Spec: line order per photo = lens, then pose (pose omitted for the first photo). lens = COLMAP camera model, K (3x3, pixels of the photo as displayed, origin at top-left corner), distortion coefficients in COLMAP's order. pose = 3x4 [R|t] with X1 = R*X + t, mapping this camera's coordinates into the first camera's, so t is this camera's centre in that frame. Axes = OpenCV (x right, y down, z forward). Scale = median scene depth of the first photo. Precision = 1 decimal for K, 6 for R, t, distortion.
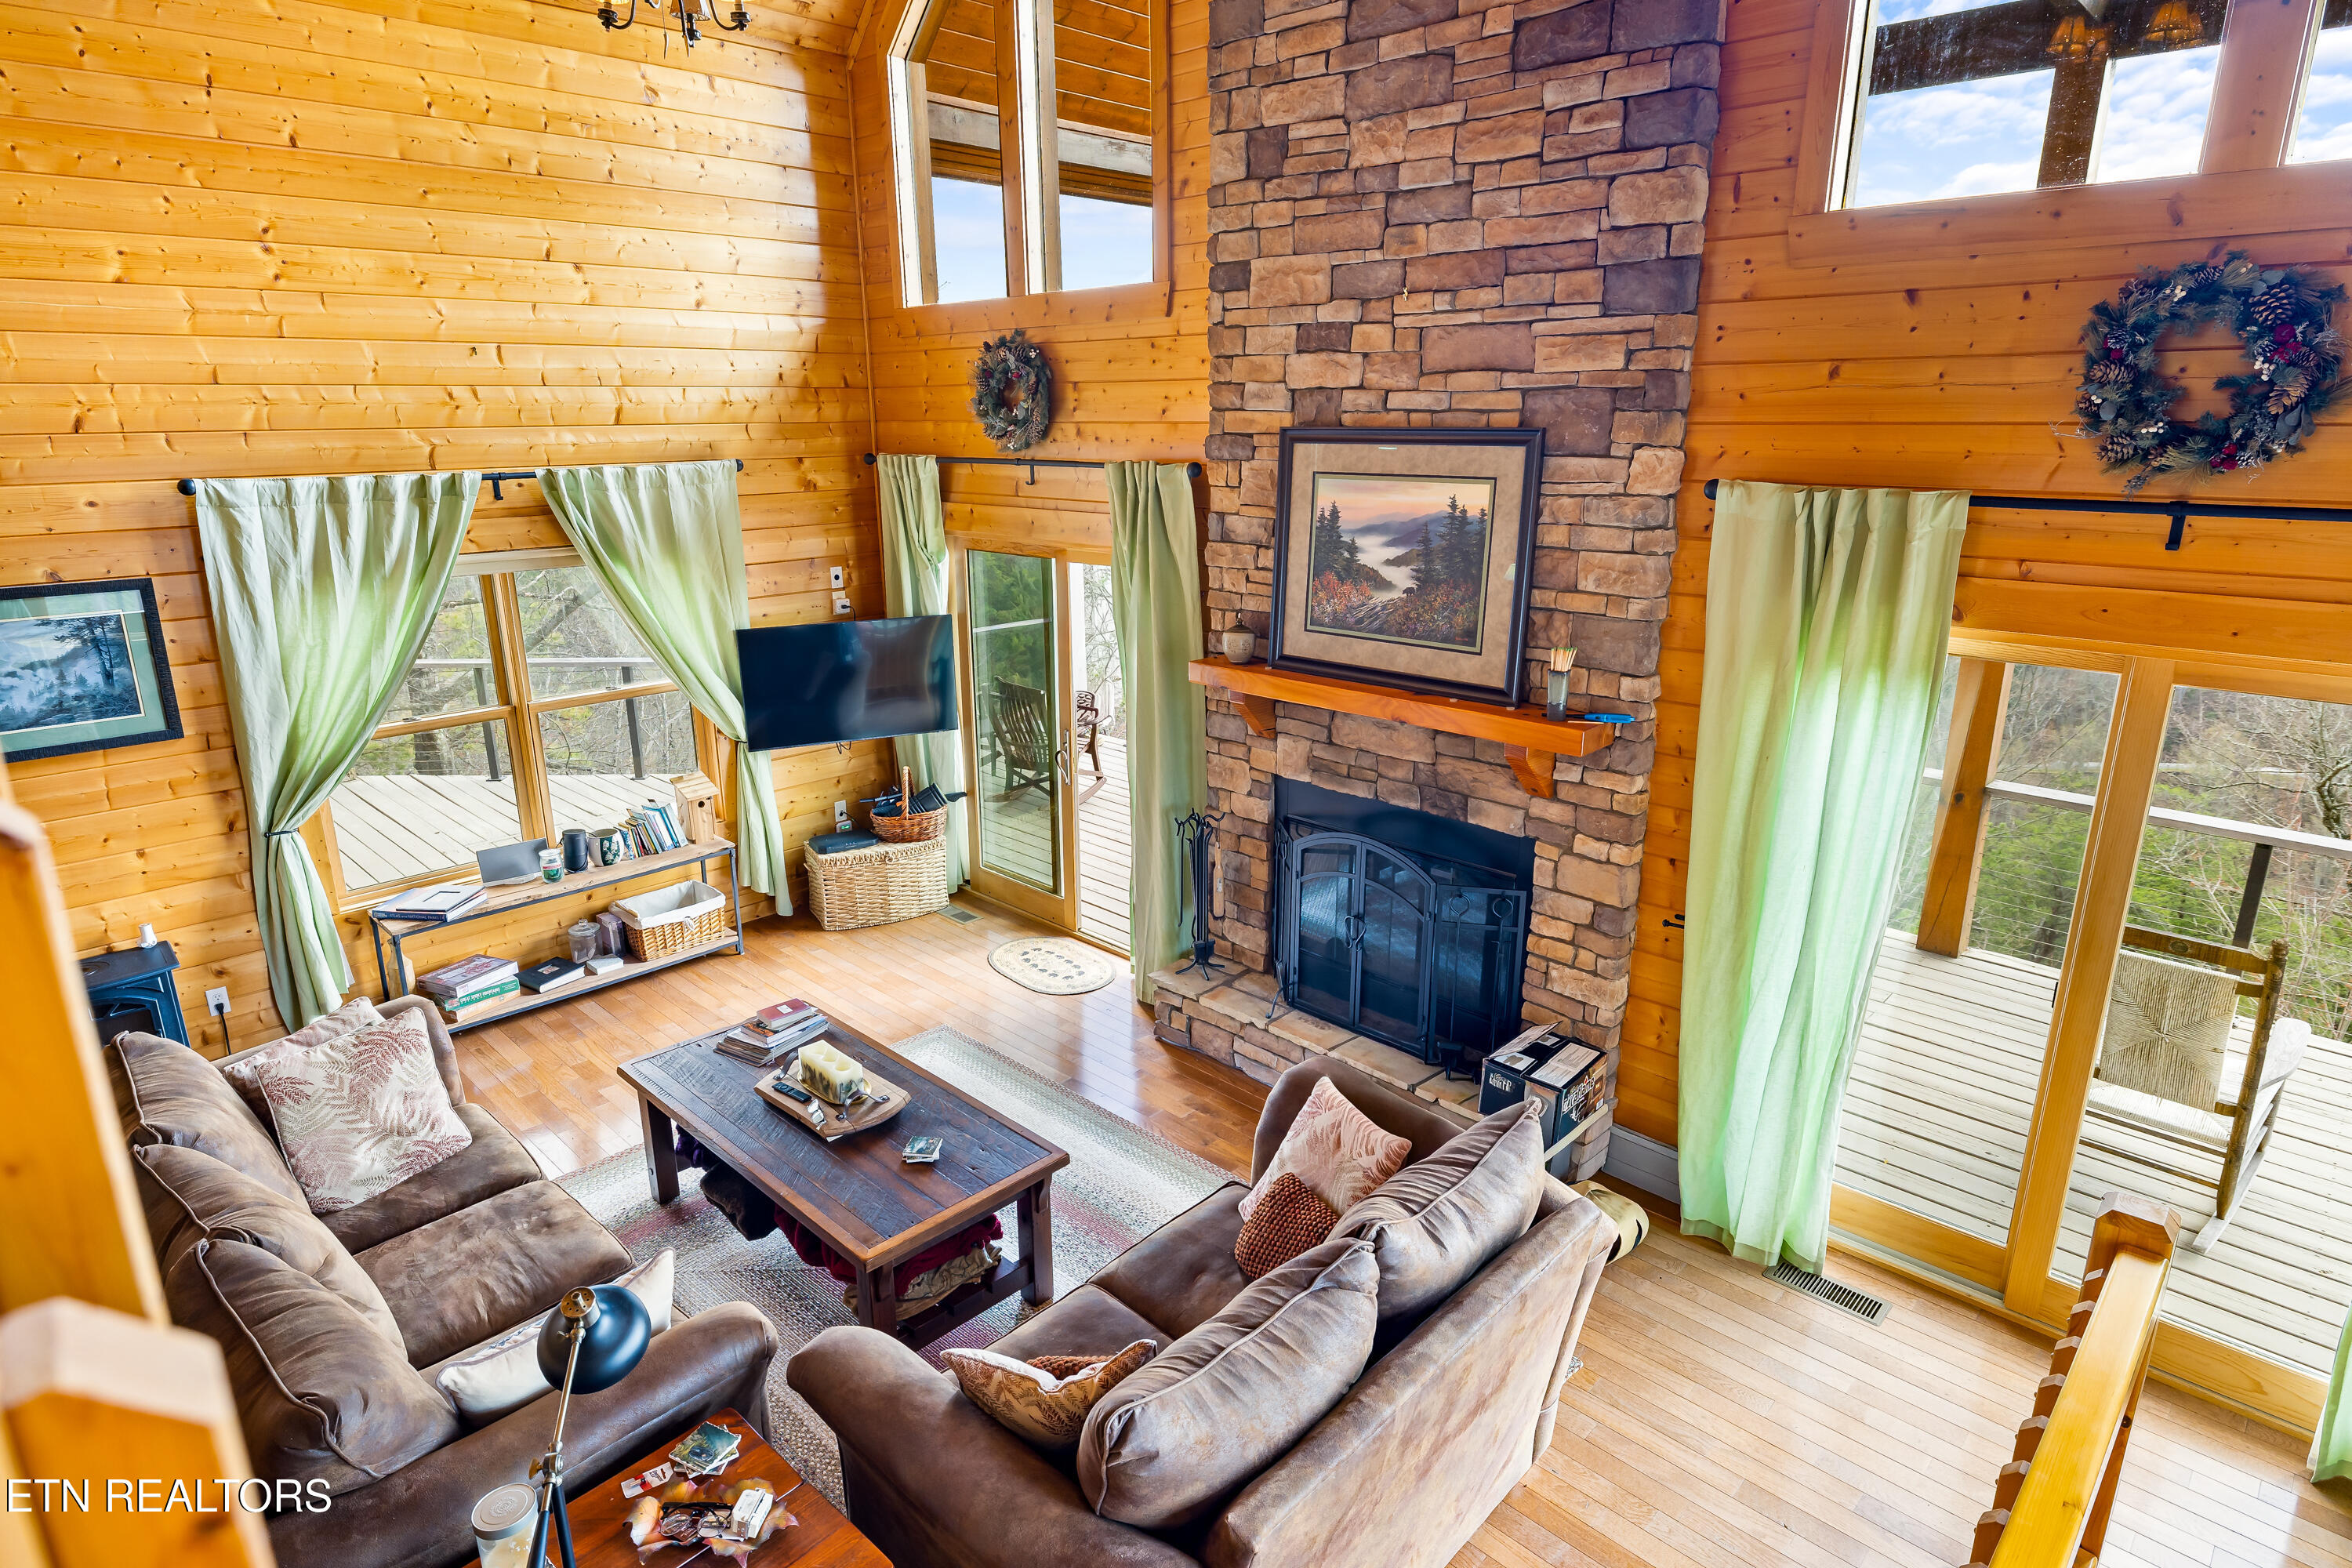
lens RADIAL K [[1300.2, 0, 1174.0], [0, 1300.2, 769.5], [0, 0, 1]] dist [-0.001811, -0.000306]
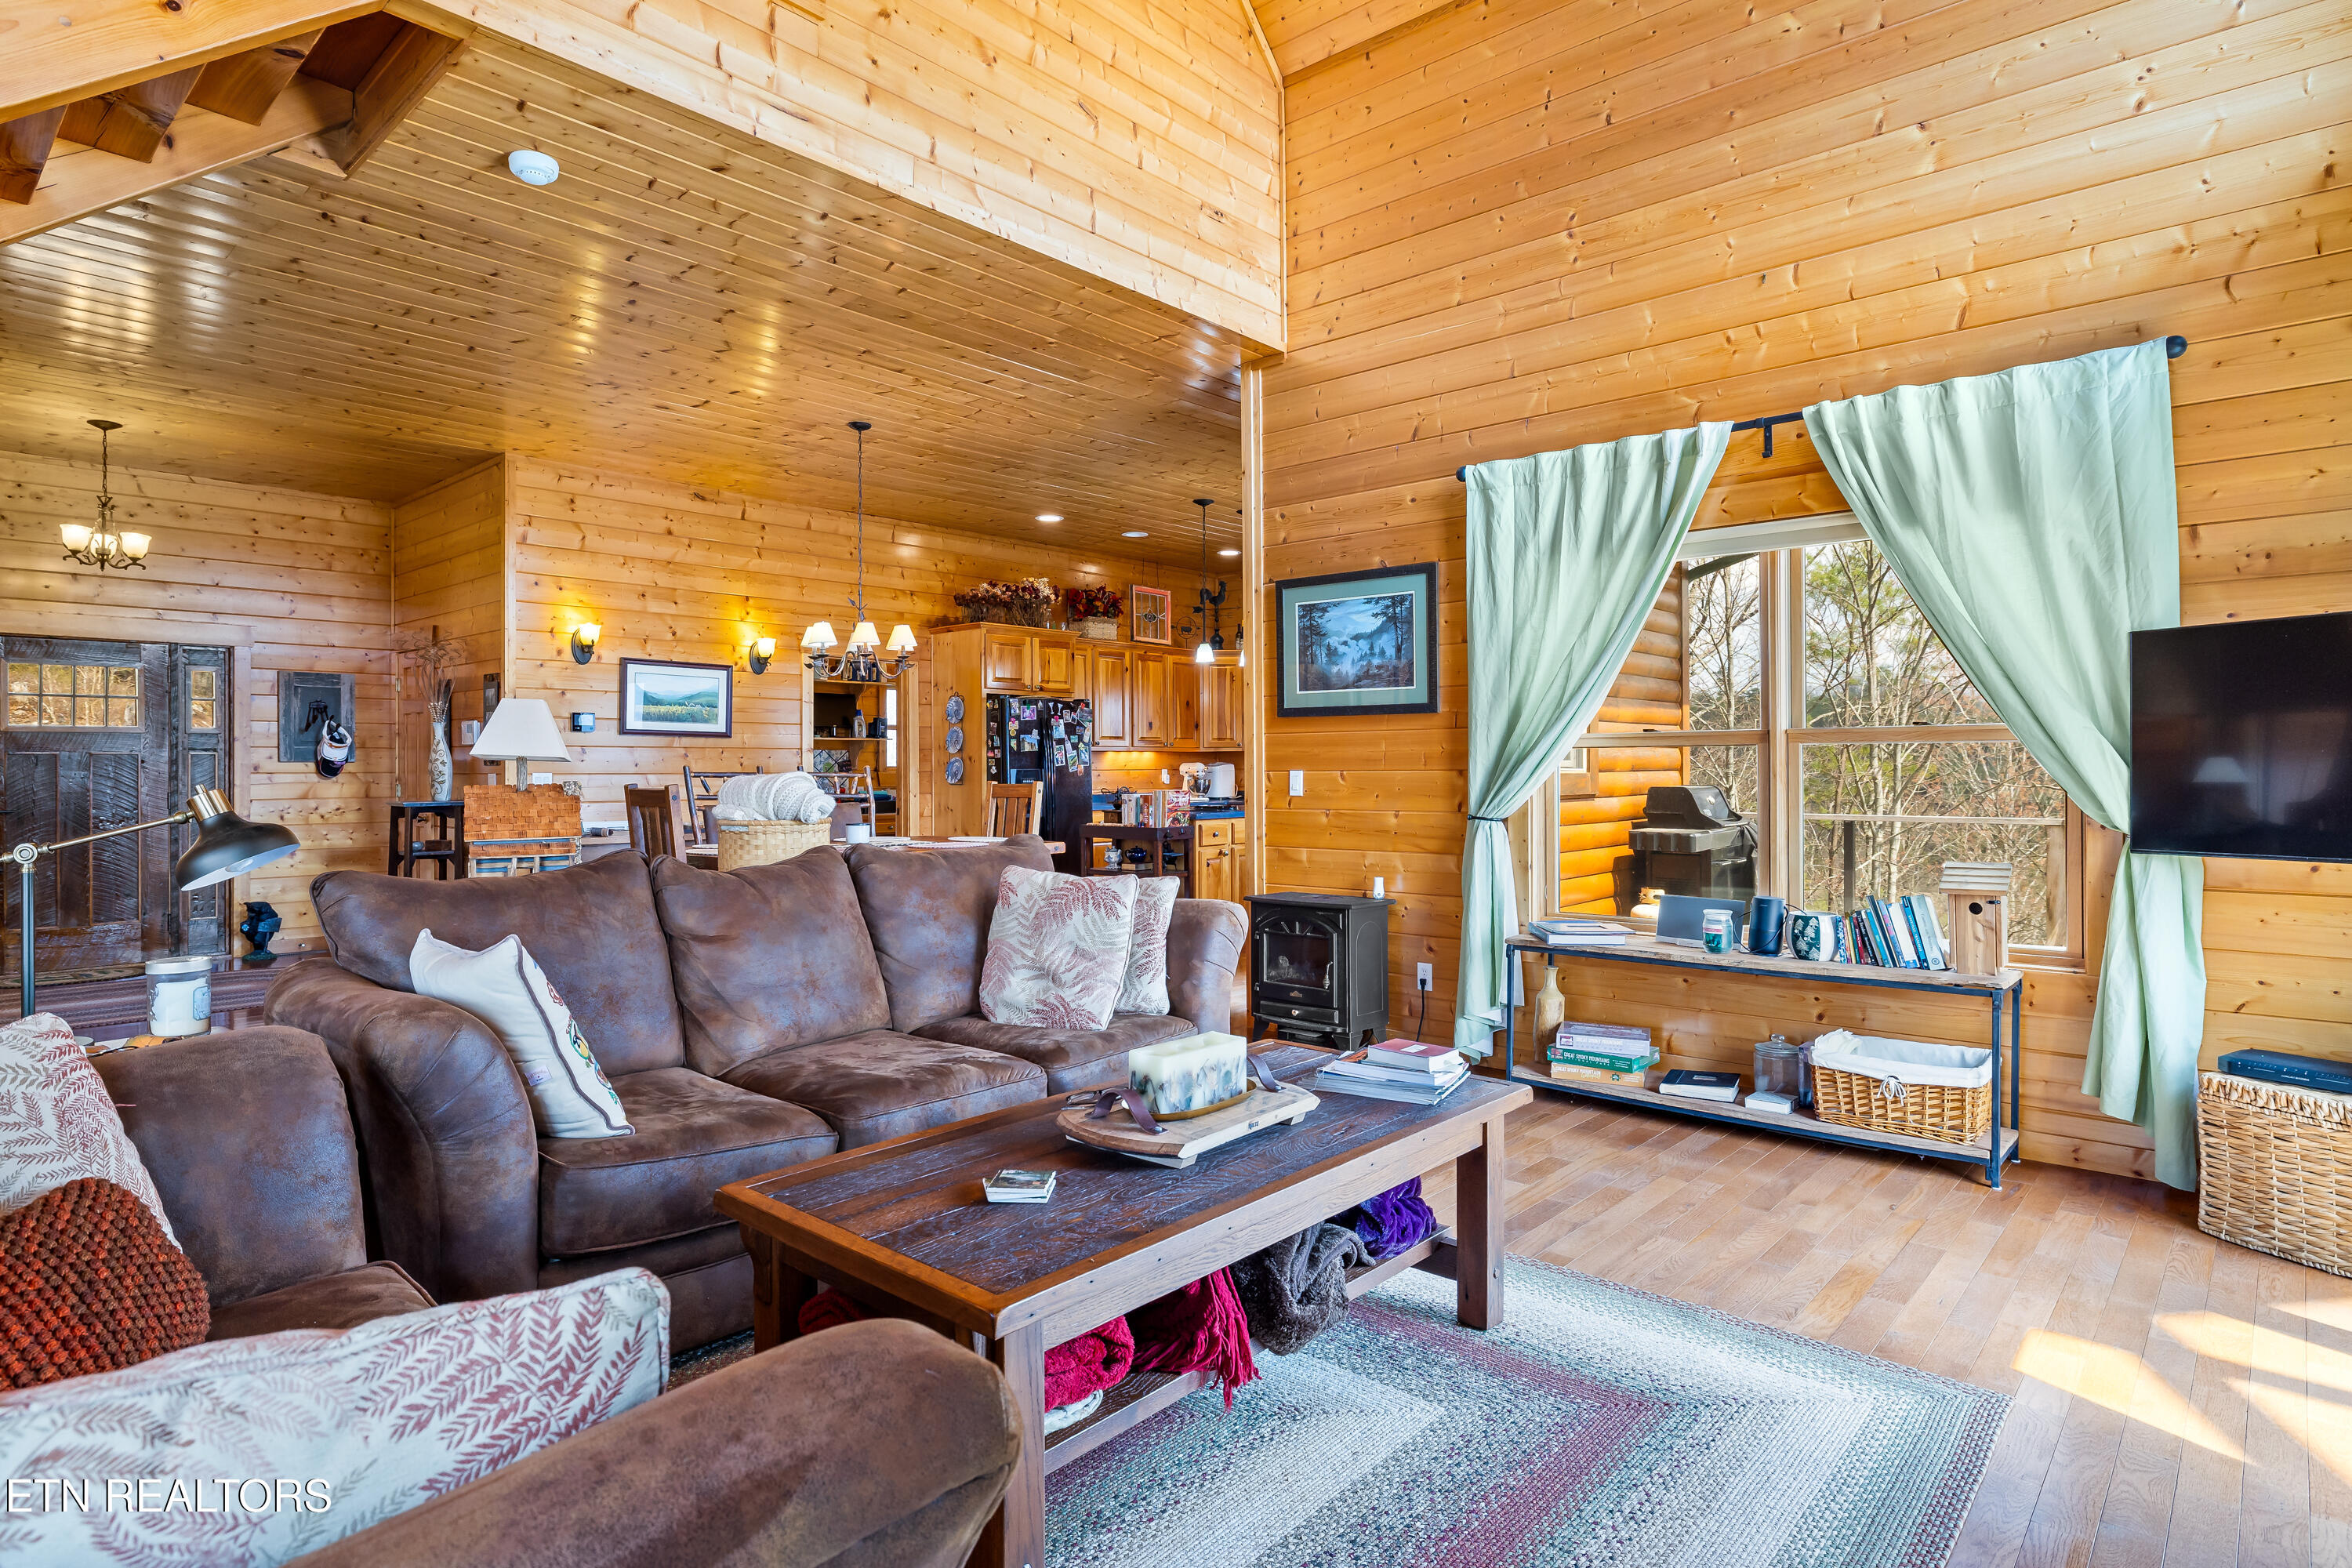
lens RADIAL K [[1255.0, 0, 1154.3], [0, 1255.0, 761.0], [0, 0, 1]] dist [-0.001774, -0.000297]
pose [[0.035640, 0.000343, -0.999365, 0.260180], [-0.264619, 0.964310, -0.009106, 0.086299], [0.963694, 0.264775, 0.034459, 0.769055]]
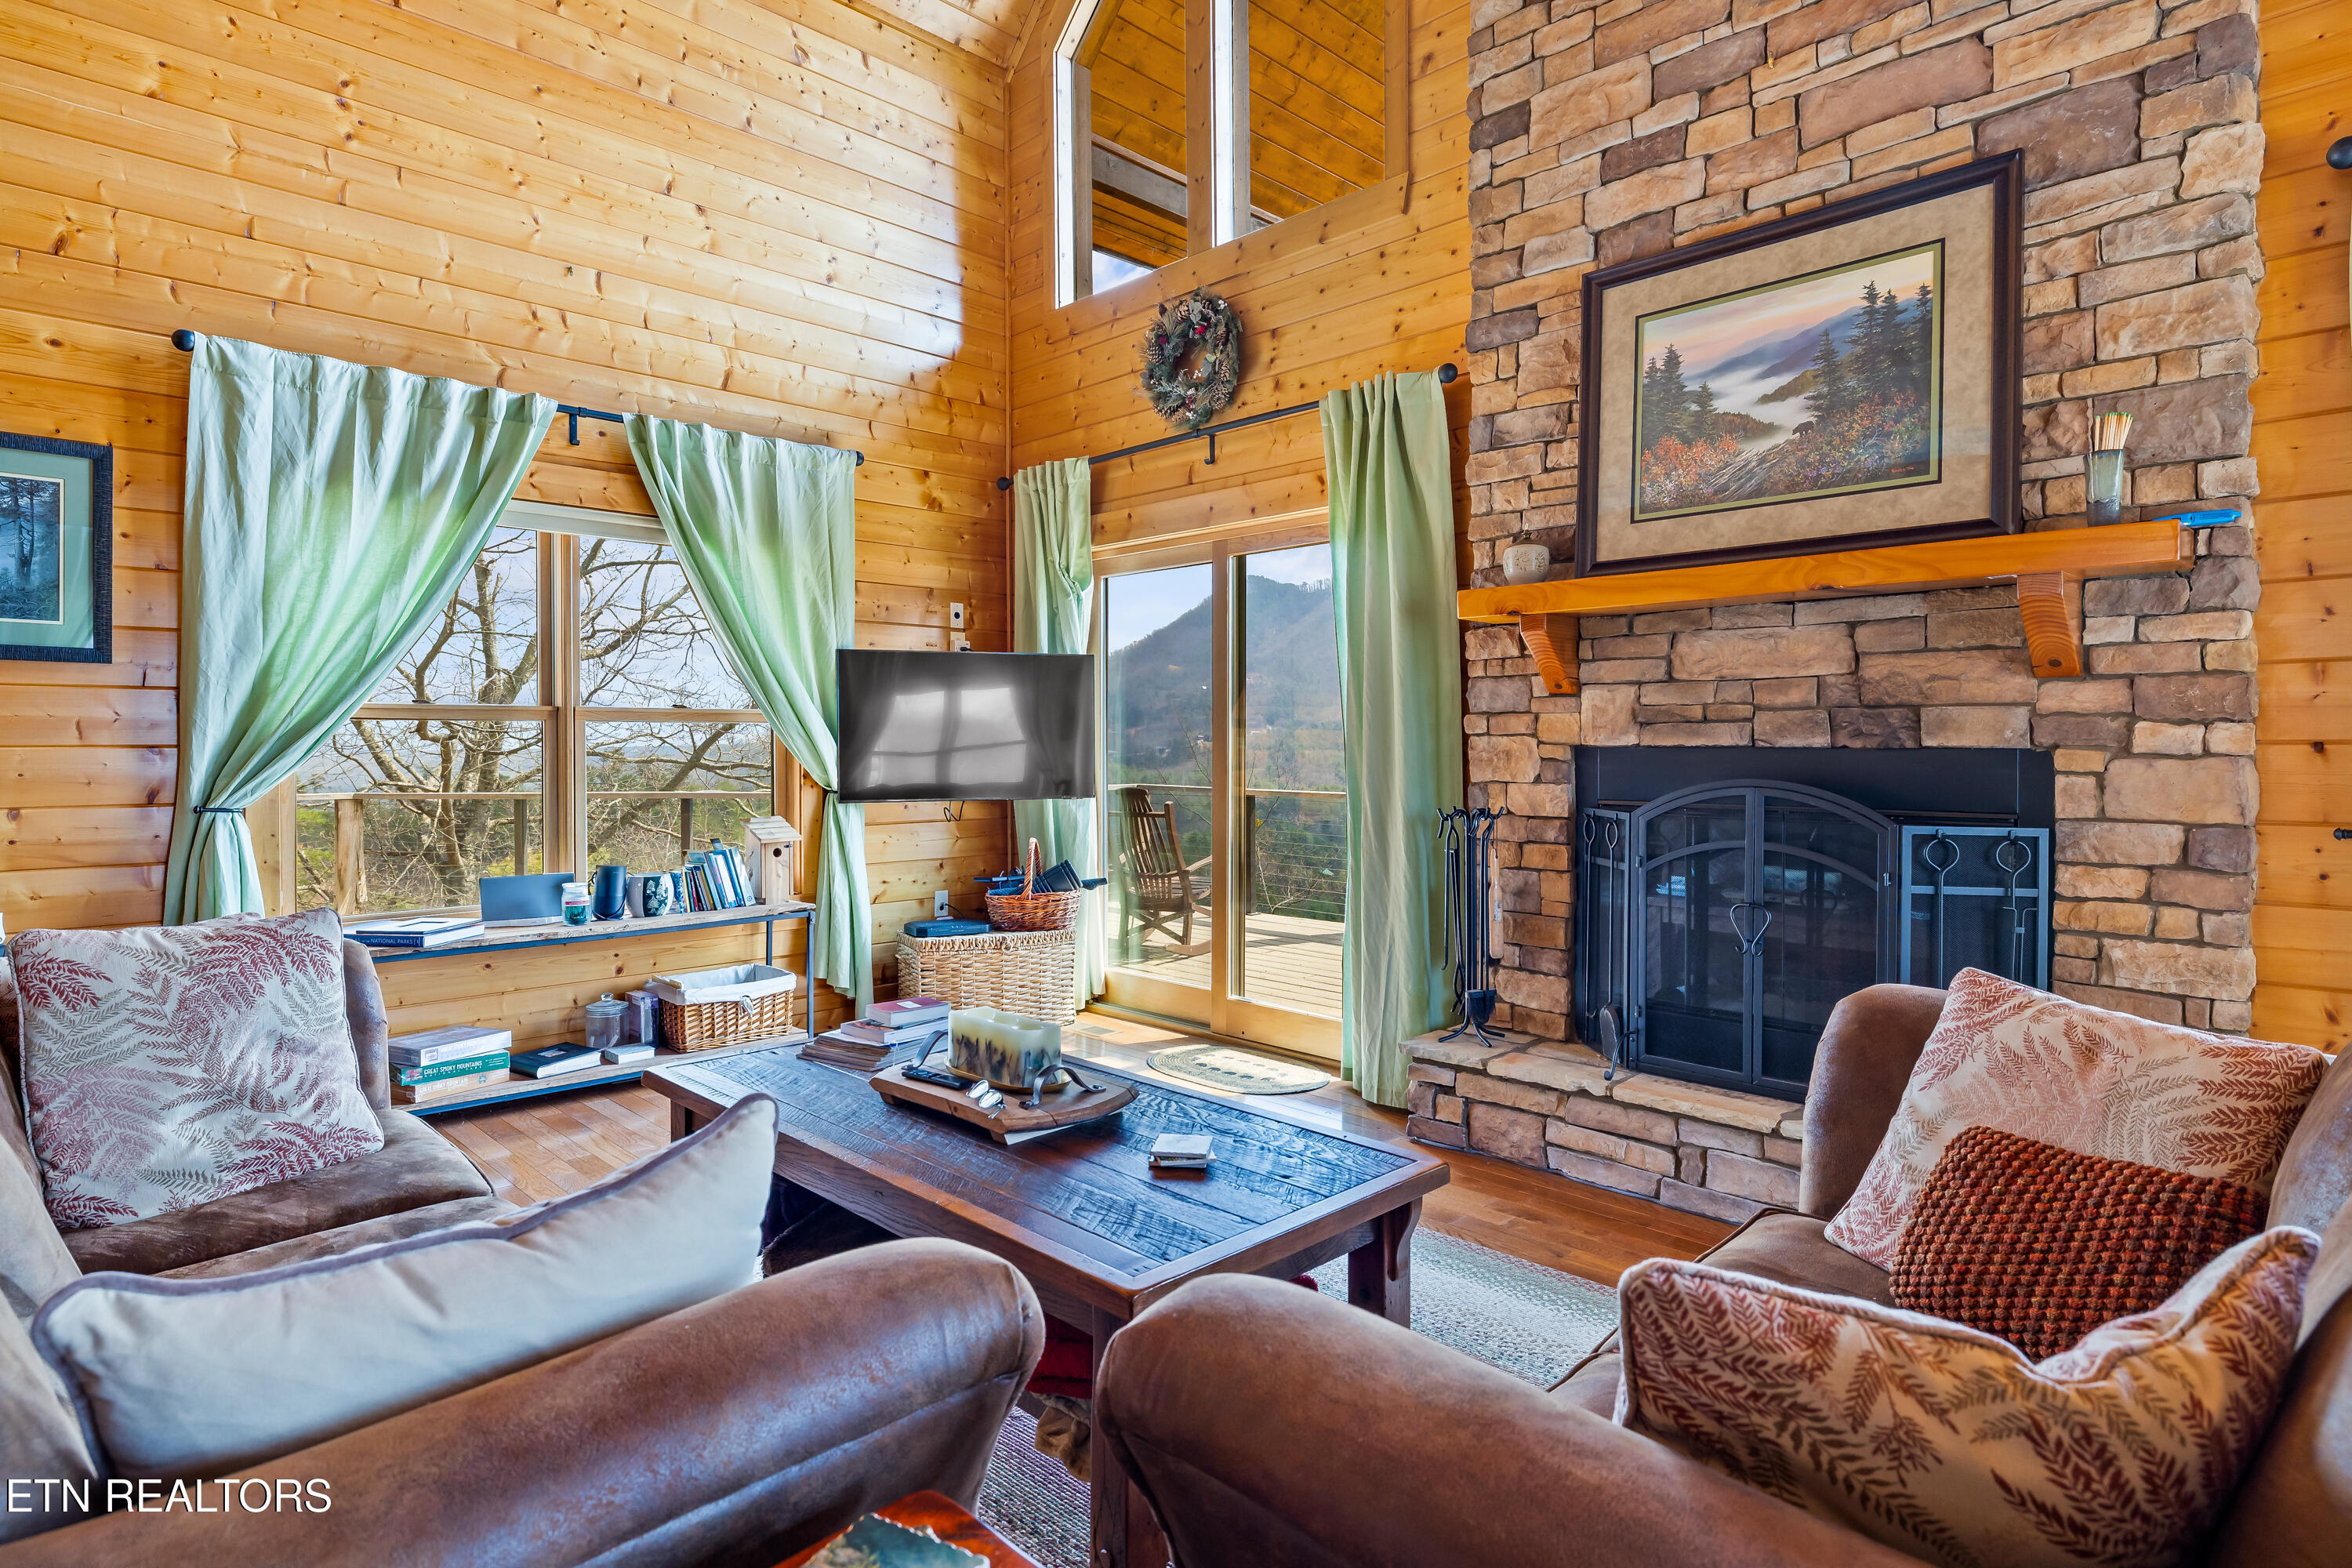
lens RADIAL K [[1255.0, 0, 1171.4], [0, 1255.0, 746.5], [0, 0, 1]] dist [-0.001774, -0.000297]
pose [[0.999773, 0.005504, -0.020602, -0.146339], [-0.010769, 0.964178, -0.265037, 0.208795], [0.018405, 0.265198, 0.964018, 0.342505]]
